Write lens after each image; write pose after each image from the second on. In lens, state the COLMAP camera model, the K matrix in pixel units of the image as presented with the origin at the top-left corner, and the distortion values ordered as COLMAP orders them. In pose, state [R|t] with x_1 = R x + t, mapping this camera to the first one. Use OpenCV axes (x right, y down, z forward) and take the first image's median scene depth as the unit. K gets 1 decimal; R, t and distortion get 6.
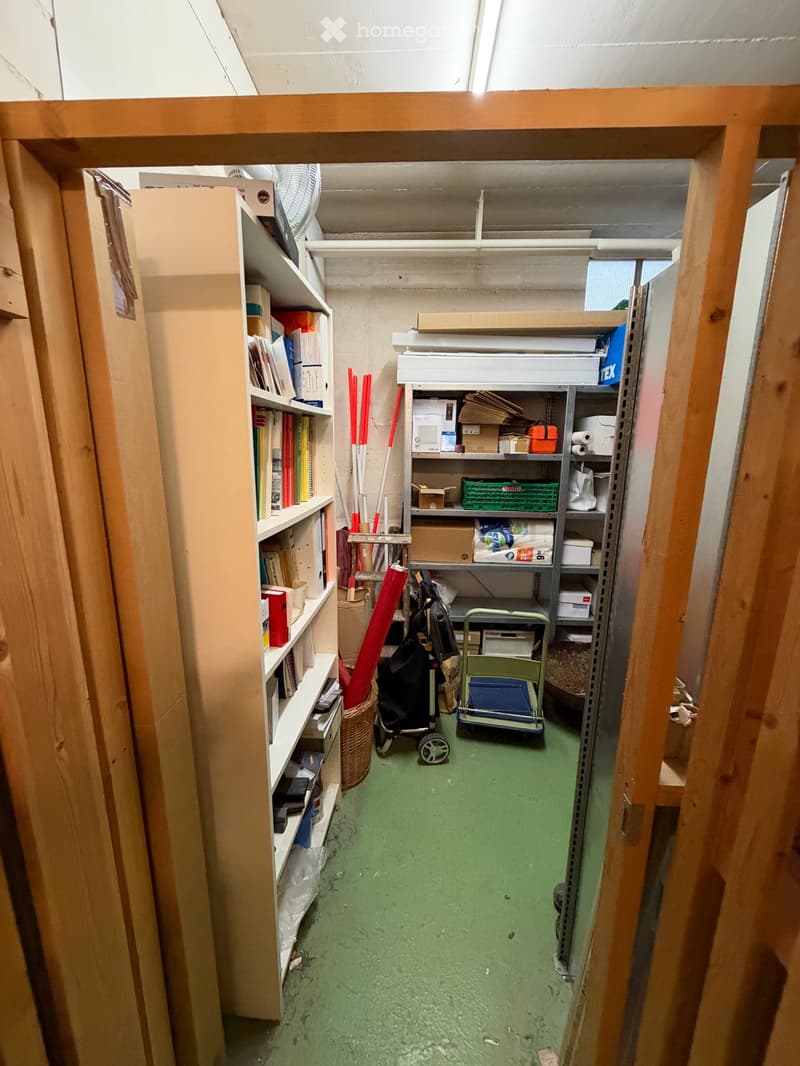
lens RADIAL K [[427.6, 0, 399.9], [0, 427.6, 531.6], [0, 0, 1]] dist [-0.000850, -0.000159]
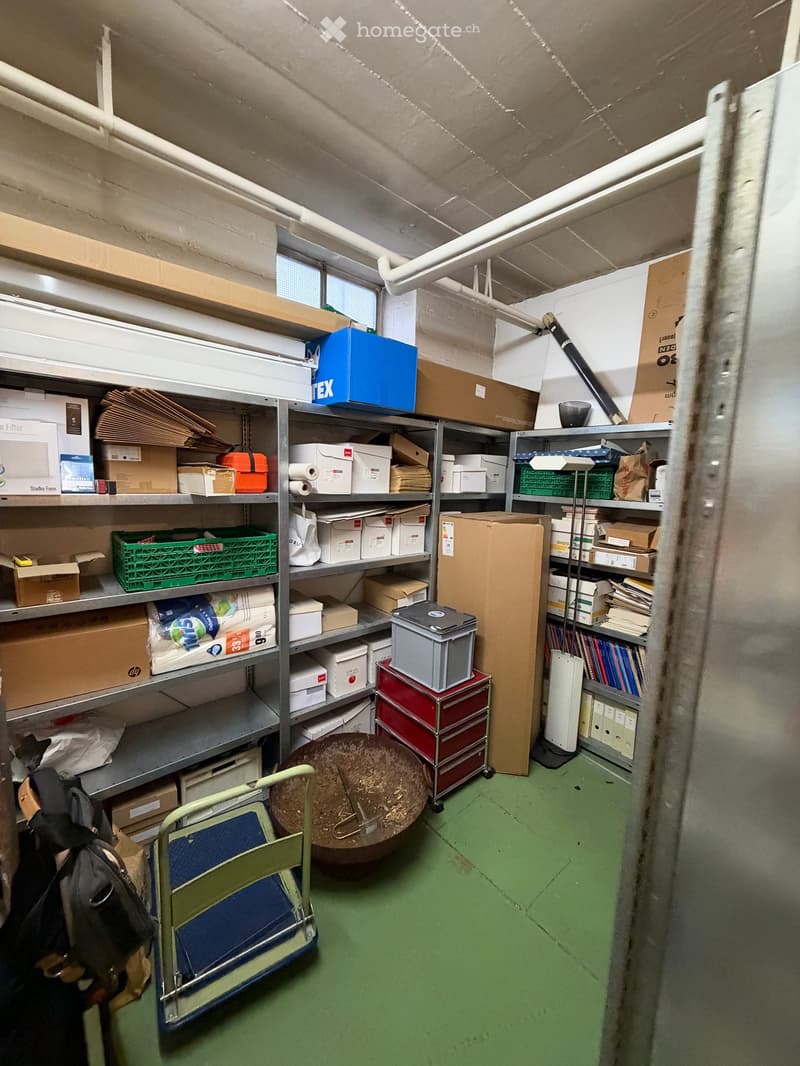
lens RADIAL K [[427.6, 0, 402.7], [0, 427.6, 530.0], [0, 0, 1]] dist [-0.000850, -0.000159]
pose [[0.722936, -0.077185, 0.686591, 0.034051], [0.116266, 0.993160, -0.010772, -0.085544], [-0.681063, 0.087615, 0.726965, 0.331177]]
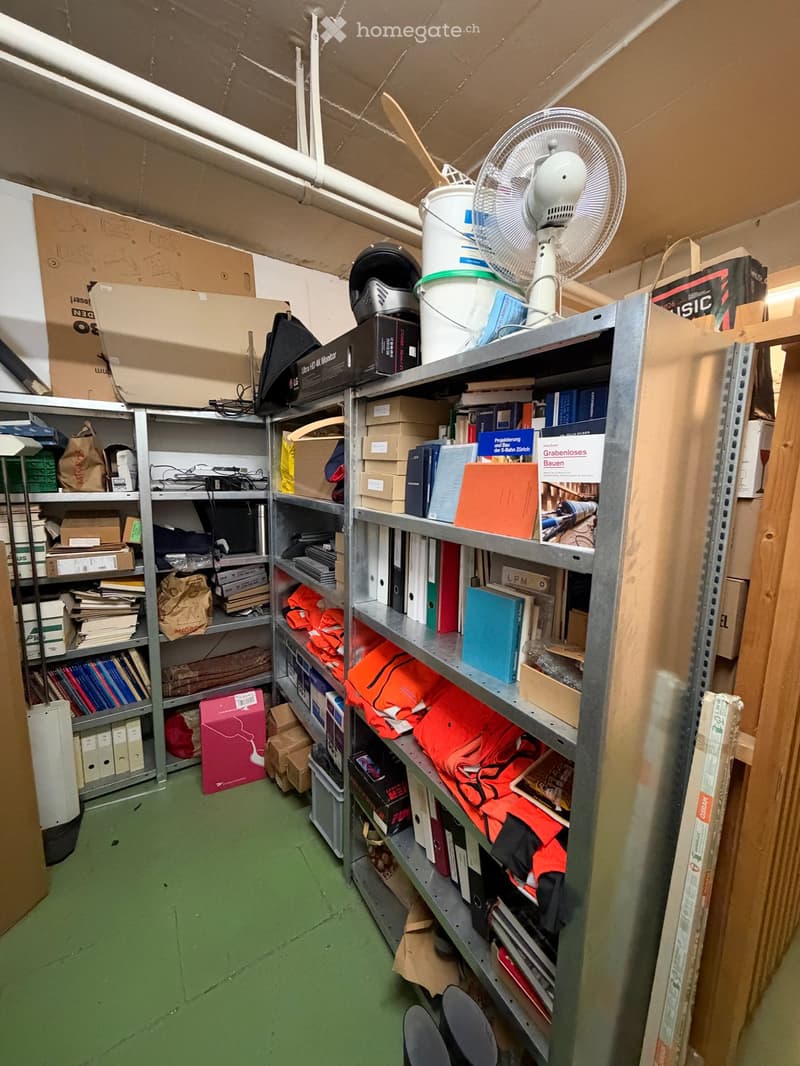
lens RADIAL K [[427.6, 0, 406.9], [0, 427.6, 531.5], [0, 0, 1]] dist [-0.000850, -0.000159]
pose [[-0.592249, -0.138119, 0.793829, 0.073014], [0.133799, 0.954663, 0.265925, -0.202501], [-0.794569, 0.263707, -0.546918, 0.818597]]
